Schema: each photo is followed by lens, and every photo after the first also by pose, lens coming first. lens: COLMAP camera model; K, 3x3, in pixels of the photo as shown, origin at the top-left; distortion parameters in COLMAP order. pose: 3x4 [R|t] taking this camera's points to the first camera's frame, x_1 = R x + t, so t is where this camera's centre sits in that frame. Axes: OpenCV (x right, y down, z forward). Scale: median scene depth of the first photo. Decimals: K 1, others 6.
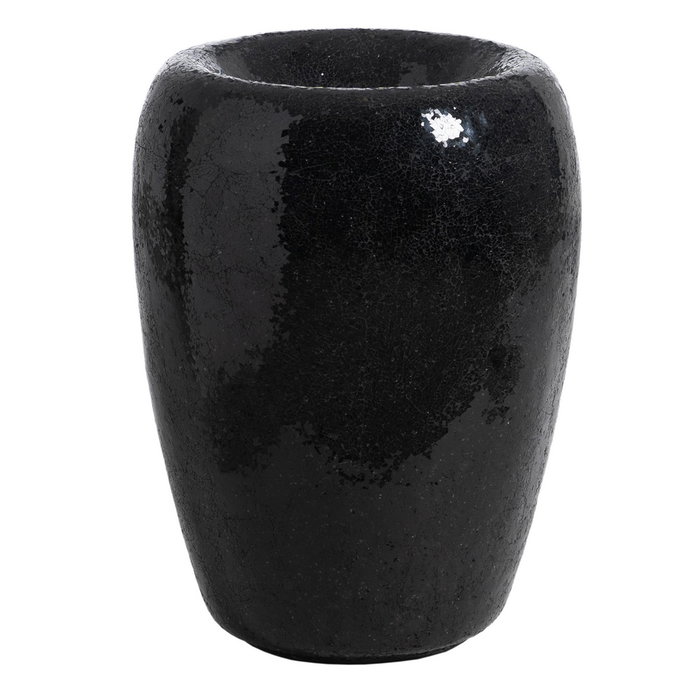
lens RADIAL K [[3795.3, 0, 351.4], [0, 3795.3, 348.7], [0, 0, 1]] dist [0.337857, 0.000000]
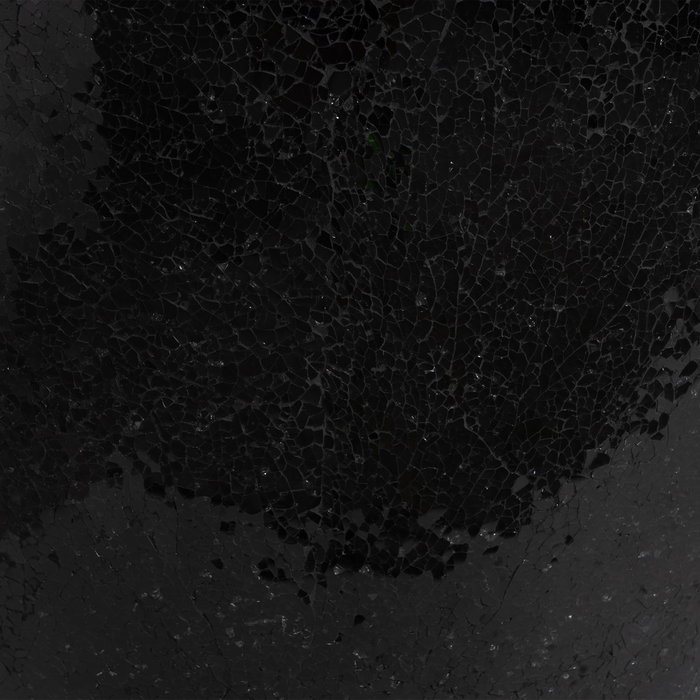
lens RADIAL K [[3795.3, 0, 348.1], [0, 3795.3, 351.8], [0, 0, 1]] dist [0.337857, 0.000000]
pose [[0.999216, 0.024841, -0.030814, 0.014434], [-0.023862, 0.999211, 0.031760, -0.002338], [0.031578, -0.031000, 0.999020, 0.698686]]
